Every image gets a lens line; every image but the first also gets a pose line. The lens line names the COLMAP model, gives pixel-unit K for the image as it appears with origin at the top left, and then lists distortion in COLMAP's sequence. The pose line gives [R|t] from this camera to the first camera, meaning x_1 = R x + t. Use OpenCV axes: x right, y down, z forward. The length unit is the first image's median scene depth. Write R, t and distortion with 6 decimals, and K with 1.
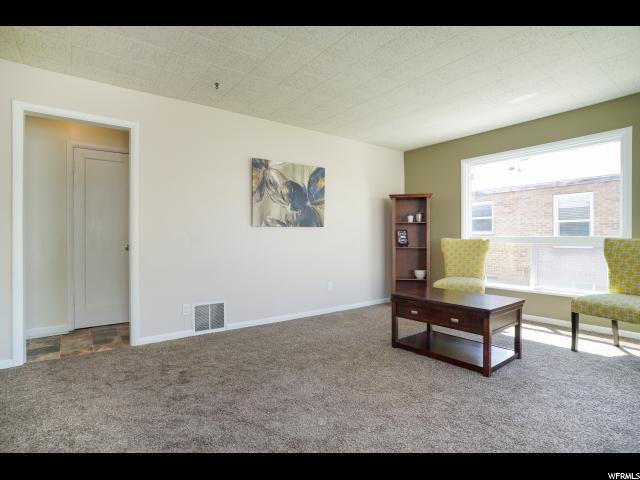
lens RADIAL K [[330.1, 0, 319.0], [0, 330.1, 237.6], [0, 0, 1]] dist [-0.048536, 0.003739]
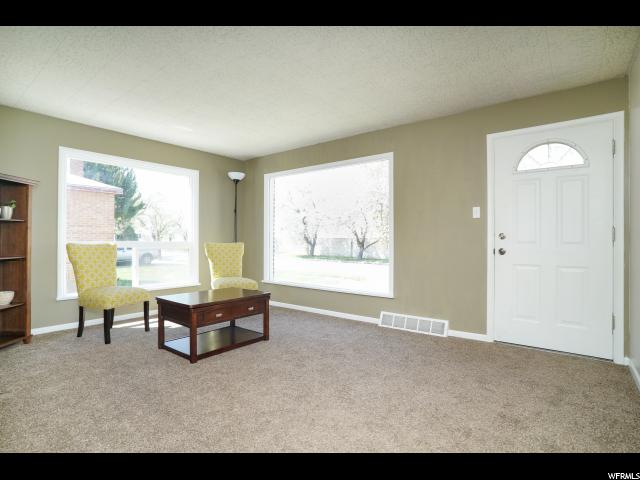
lens RADIAL K [[330.1, 0, 320.3], [0, 330.1, 240.6], [0, 0, 1]] dist [-0.048536, 0.003739]
pose [[-0.261441, -0.001654, 0.965218, -0.950142], [-0.006822, 0.999977, -0.000134, -0.016102], [-0.965195, -0.006619, -0.261446, 1.131775]]
